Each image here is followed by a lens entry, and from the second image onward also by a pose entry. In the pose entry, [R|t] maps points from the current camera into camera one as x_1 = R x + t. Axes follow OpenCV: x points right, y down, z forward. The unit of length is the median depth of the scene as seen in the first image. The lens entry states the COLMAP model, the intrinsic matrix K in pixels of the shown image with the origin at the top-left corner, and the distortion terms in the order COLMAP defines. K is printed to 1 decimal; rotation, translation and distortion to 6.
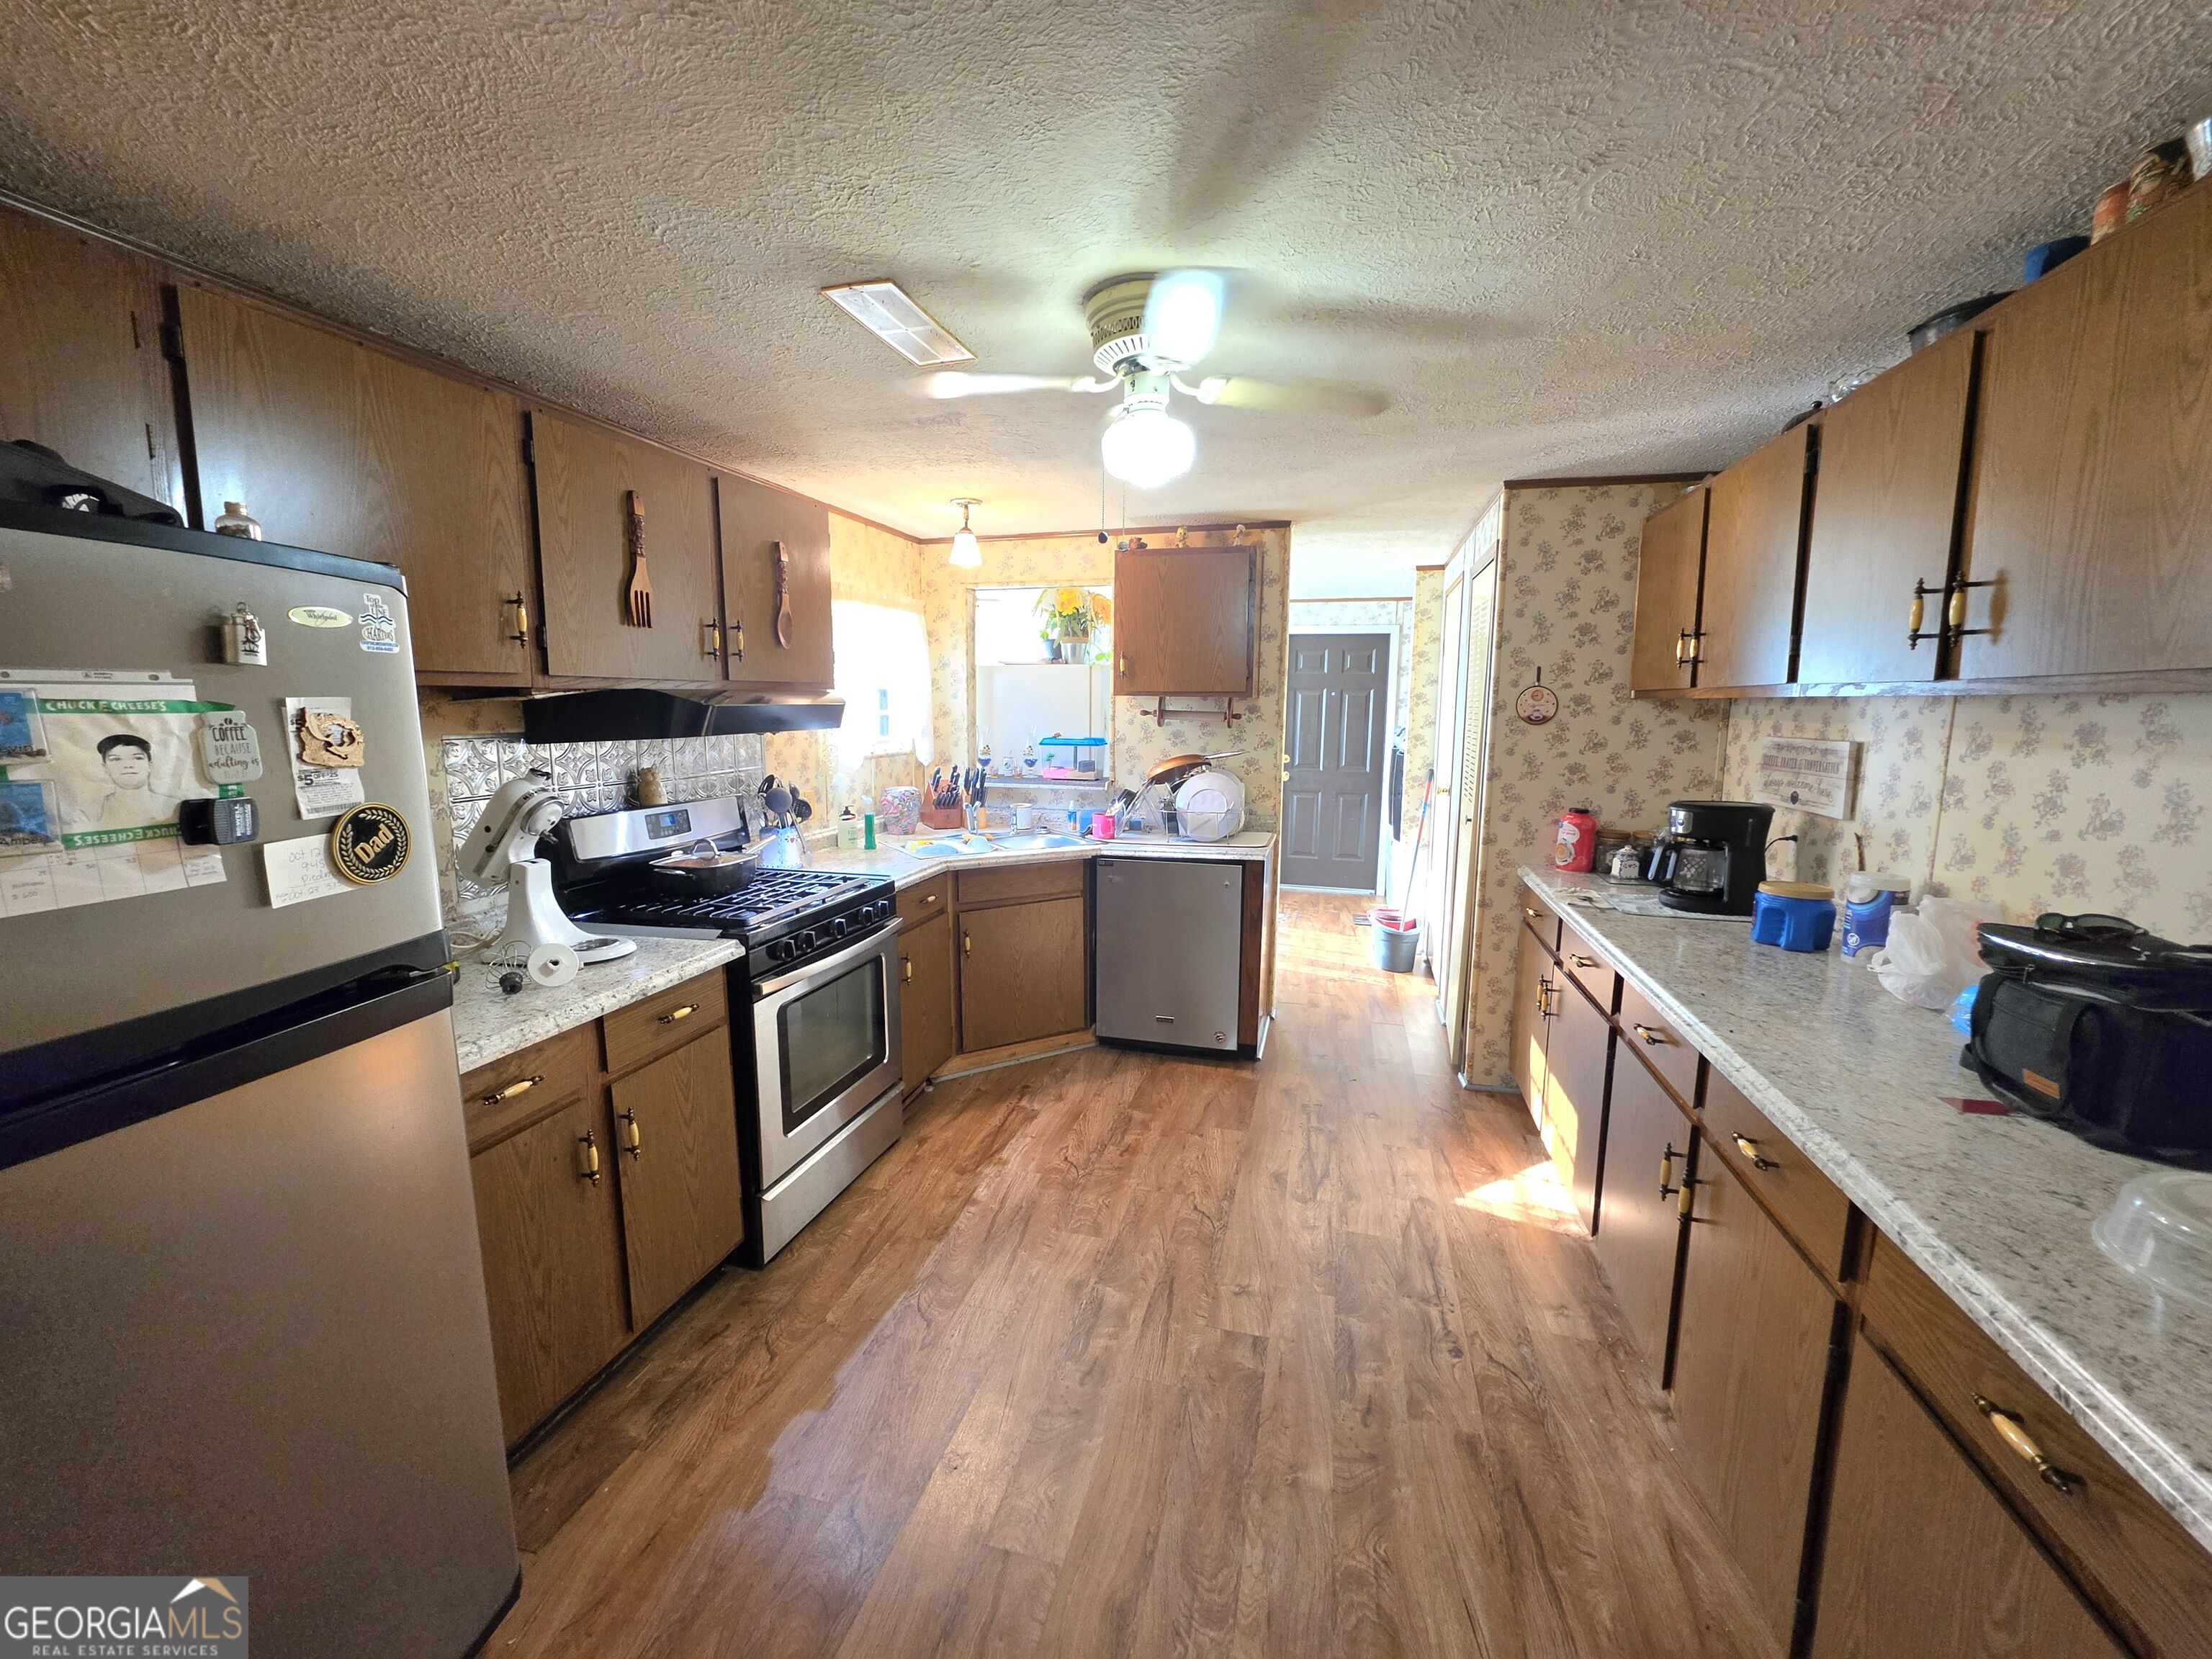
lens RADIAL K [[883.8, 0, 1098.6], [0, 883.8, 824.5], [0, 0, 1]] dist [-0.002624, 0.001123]
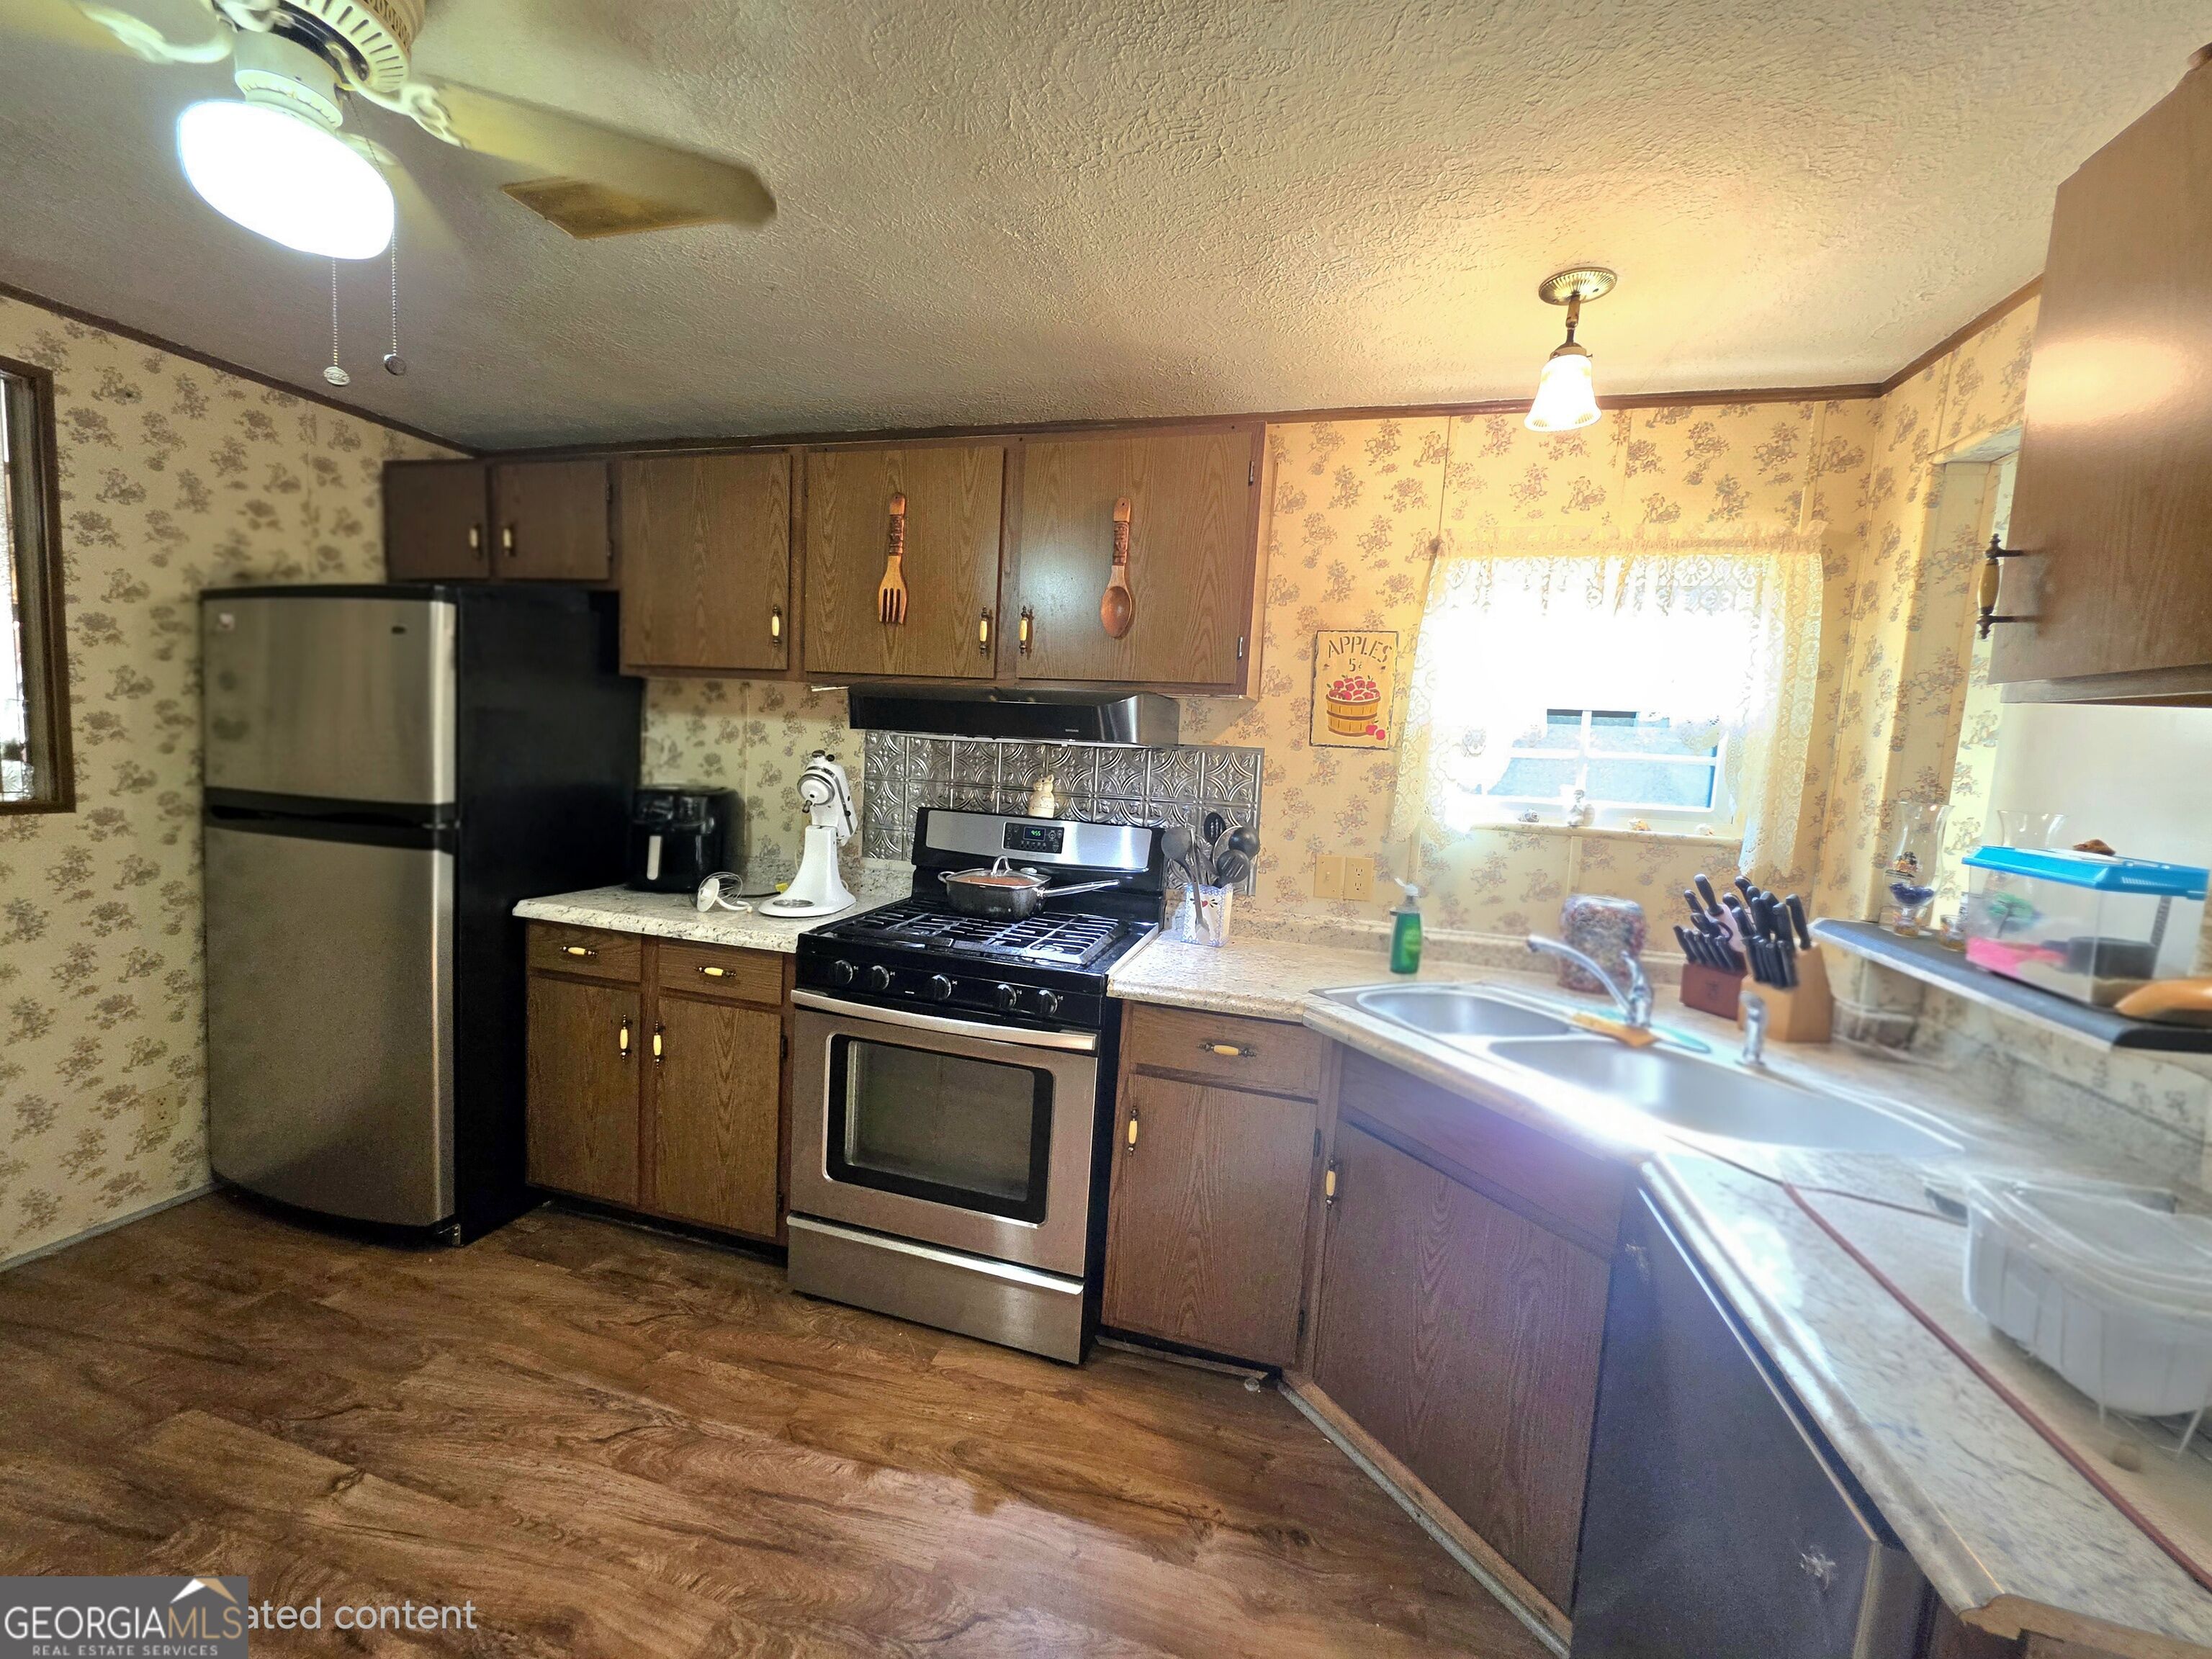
lens RADIAL K [[883.8, 0, 1098.6], [0, 883.8, 824.5], [0, 0, 1]] dist [-0.002624, 0.001123]
pose [[-0.003384, 0.096144, -0.995362, 0.588284], [-0.191283, 0.976925, 0.095014, -0.155693], [0.981529, 0.190717, 0.015085, 1.414432]]
